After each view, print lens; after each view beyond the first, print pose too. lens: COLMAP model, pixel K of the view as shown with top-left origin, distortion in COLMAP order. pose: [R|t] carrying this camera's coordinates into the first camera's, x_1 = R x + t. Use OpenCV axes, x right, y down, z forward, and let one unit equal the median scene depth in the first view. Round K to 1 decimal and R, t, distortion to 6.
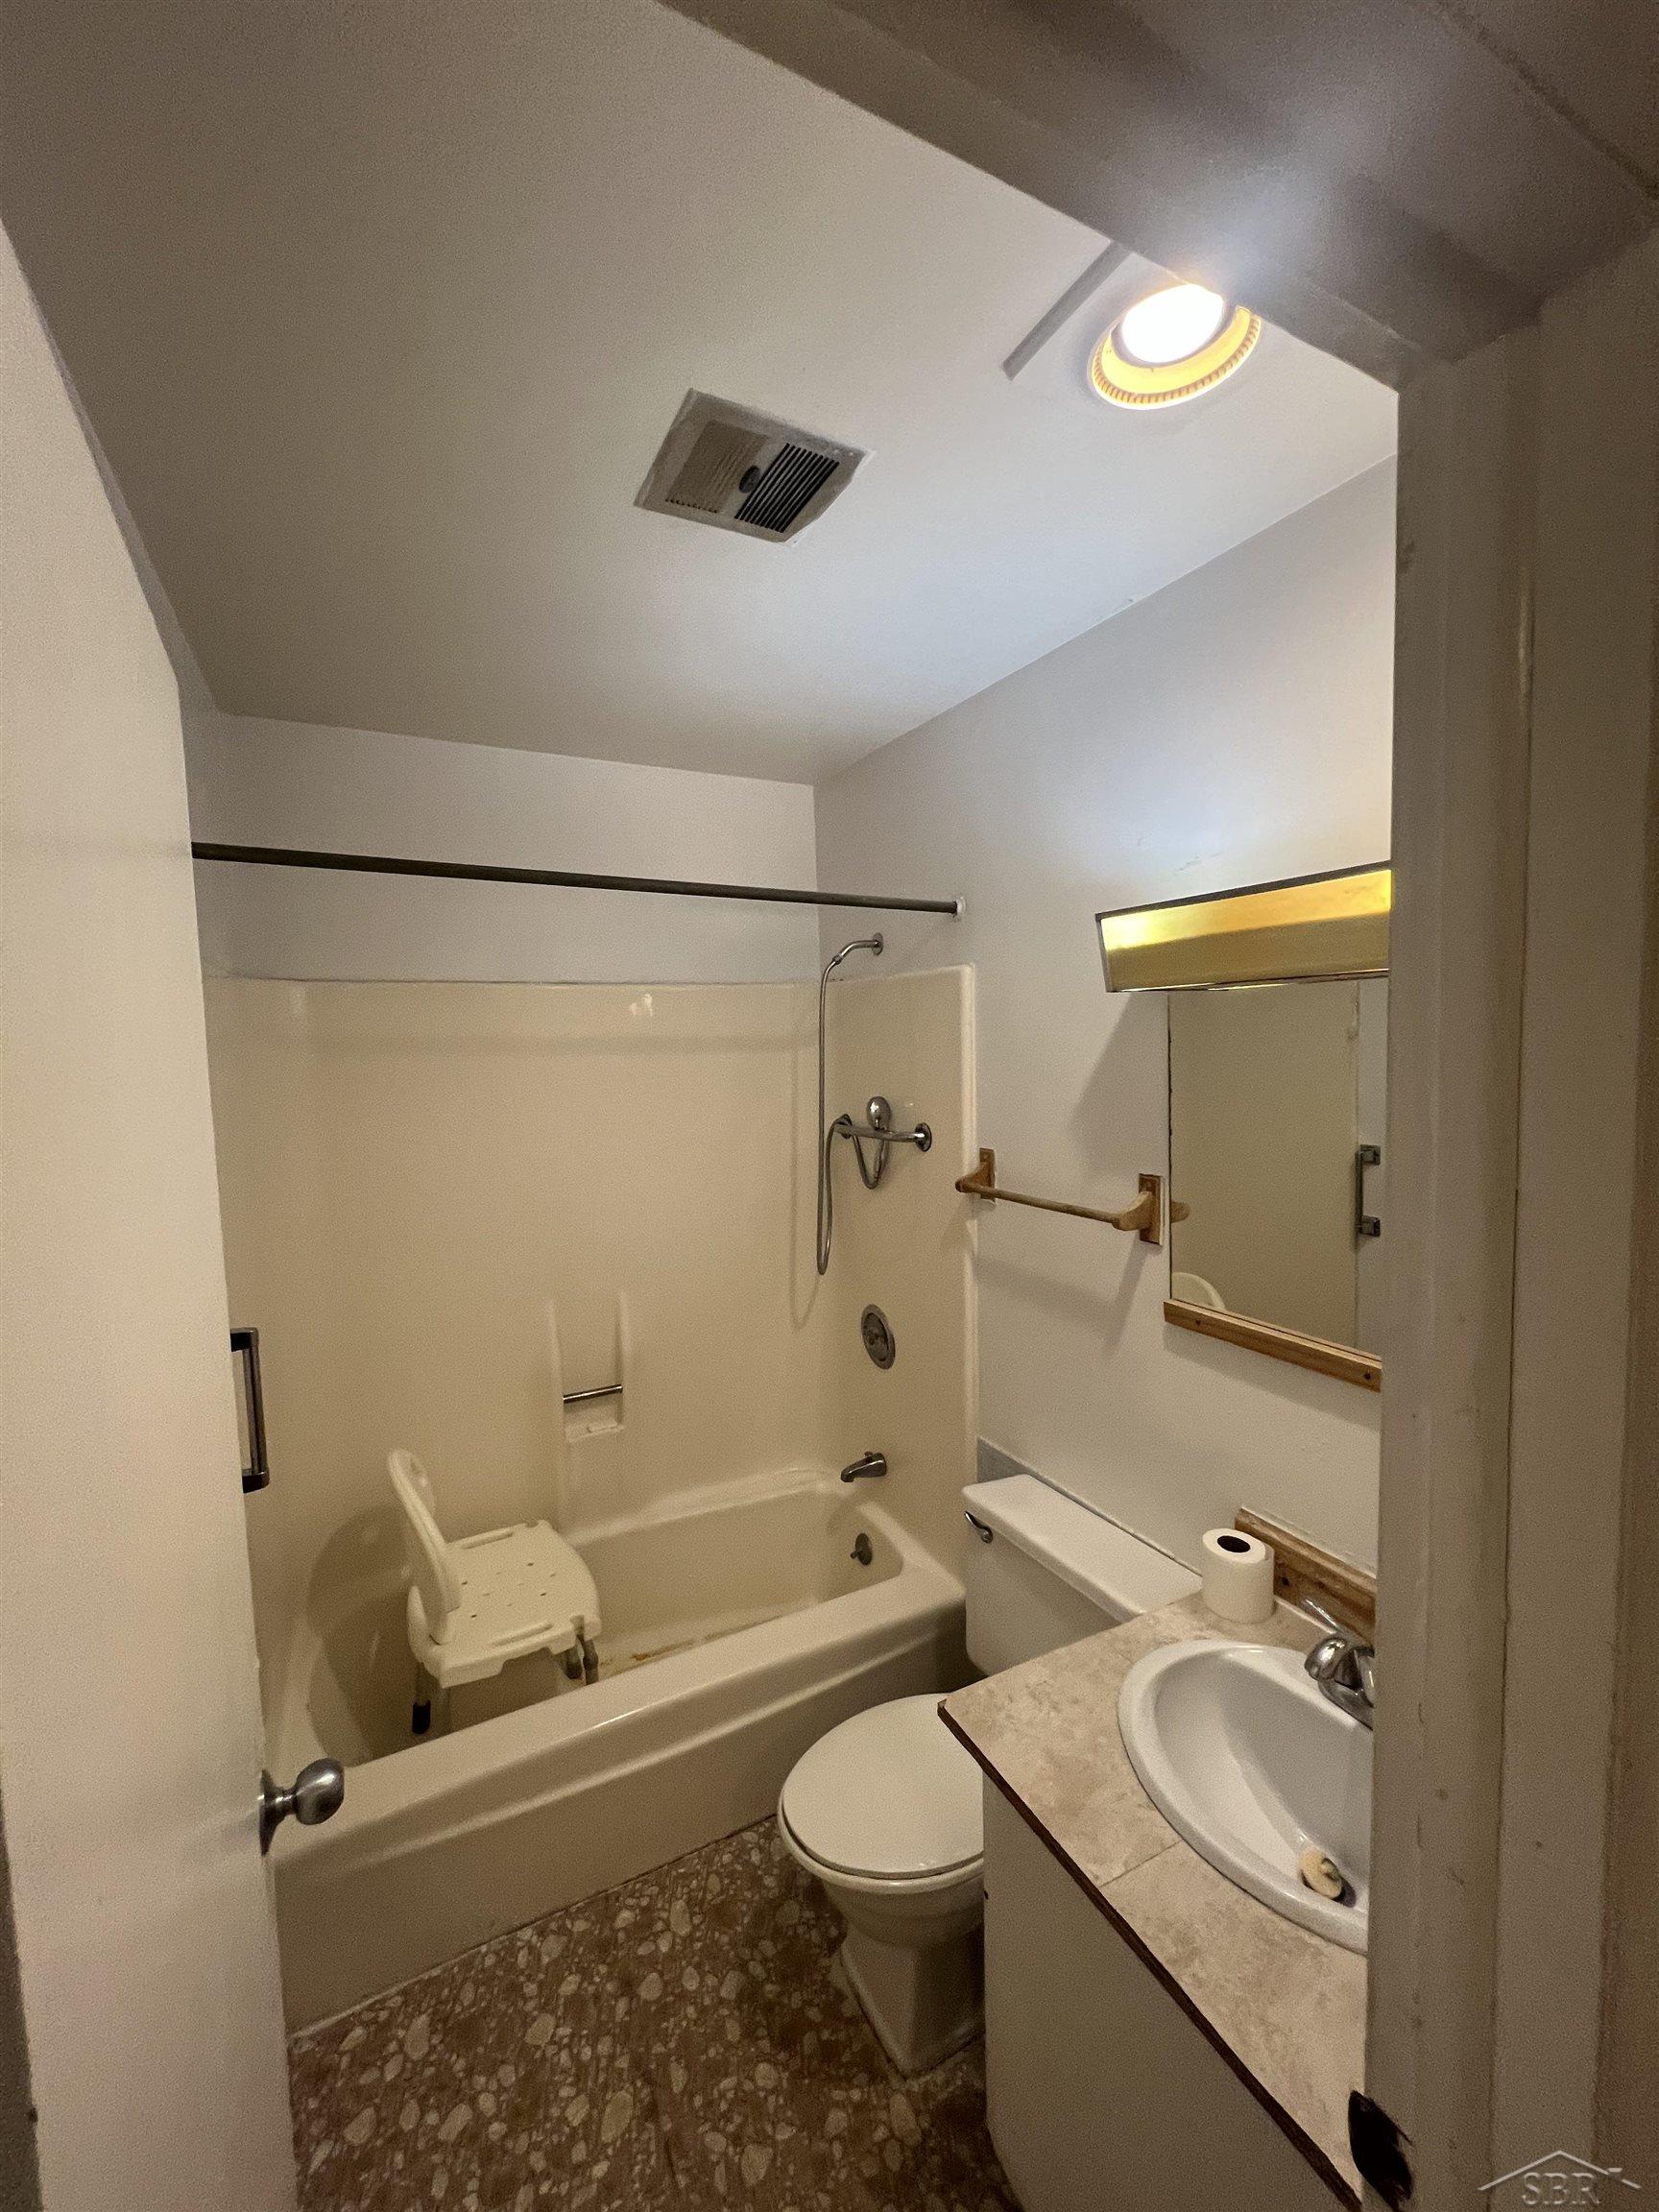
lens RADIAL K [[889.9, 0, 832.0], [0, 889.9, 1097.8], [0, 0, 1]] dist [-0.002929, 0.001351]
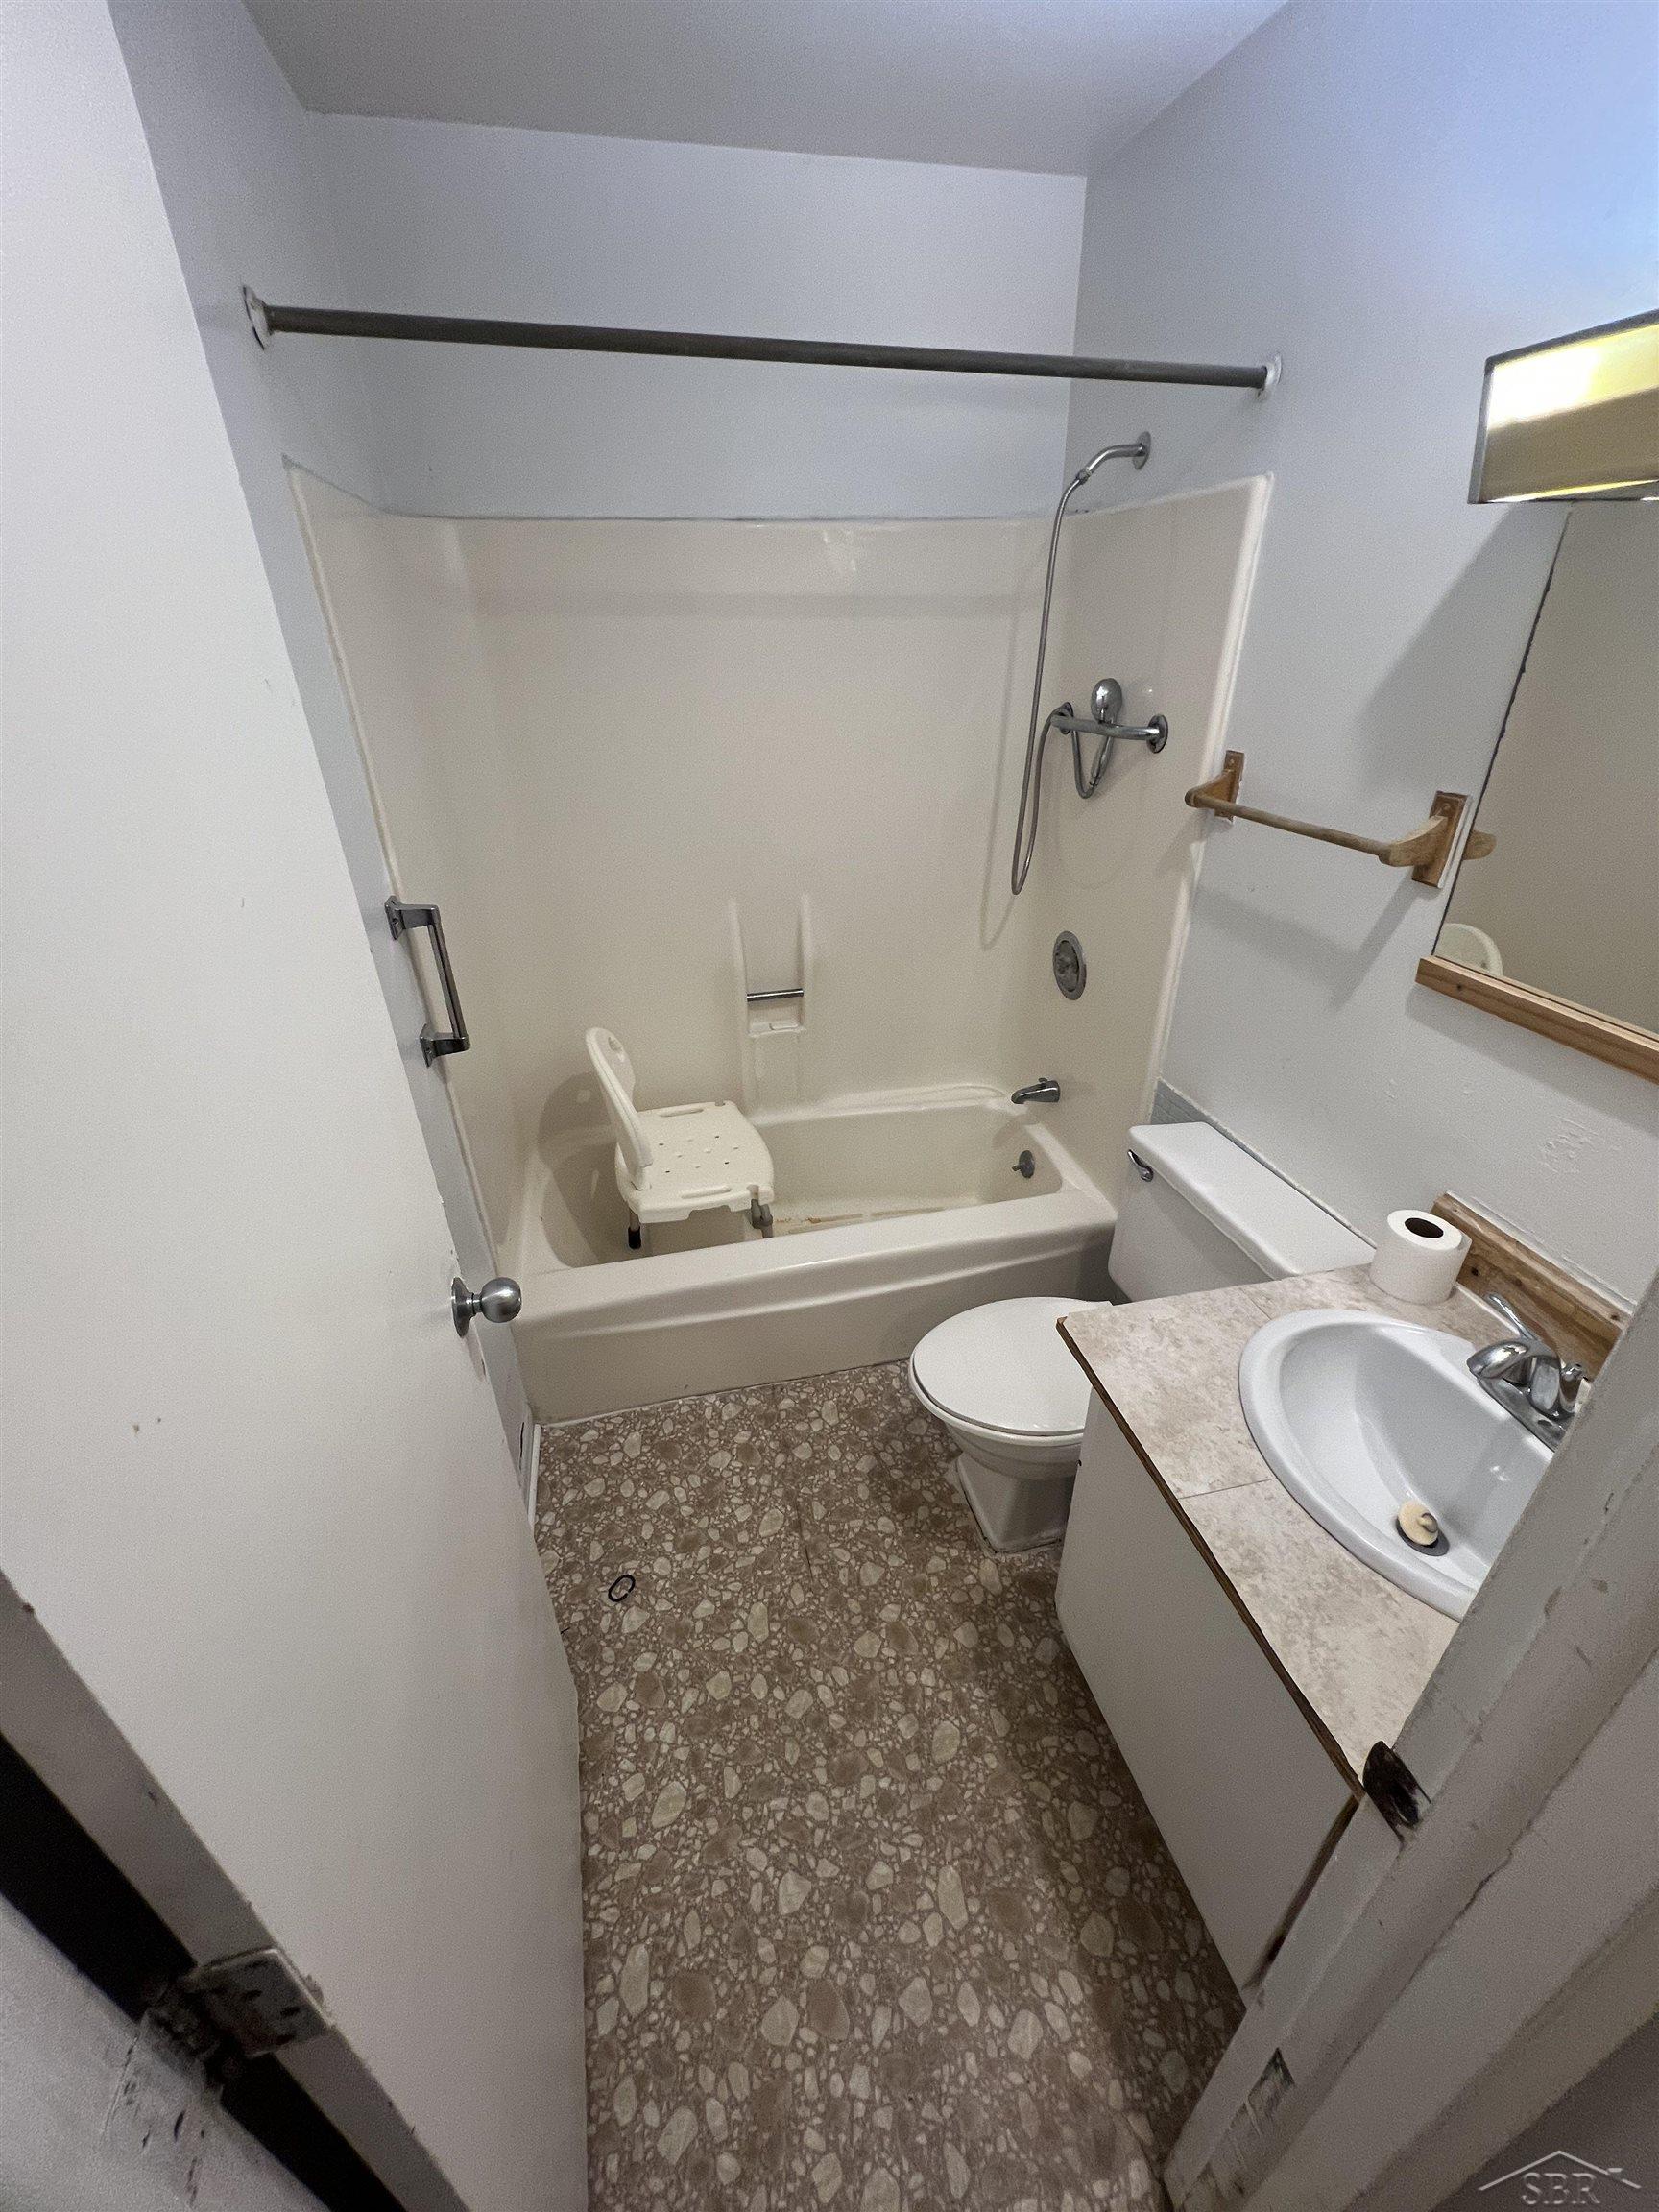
lens RADIAL K [[889.9, 0, 826.7], [0, 889.9, 1108.0], [0, 0, 1]] dist [-0.002929, 0.001351]
pose [[0.968519, 0.125096, -0.215223, 0.037465], [-0.021643, 0.903608, 0.427814, 0.016503], [0.247995, -0.409688, 0.877869, 0.092407]]
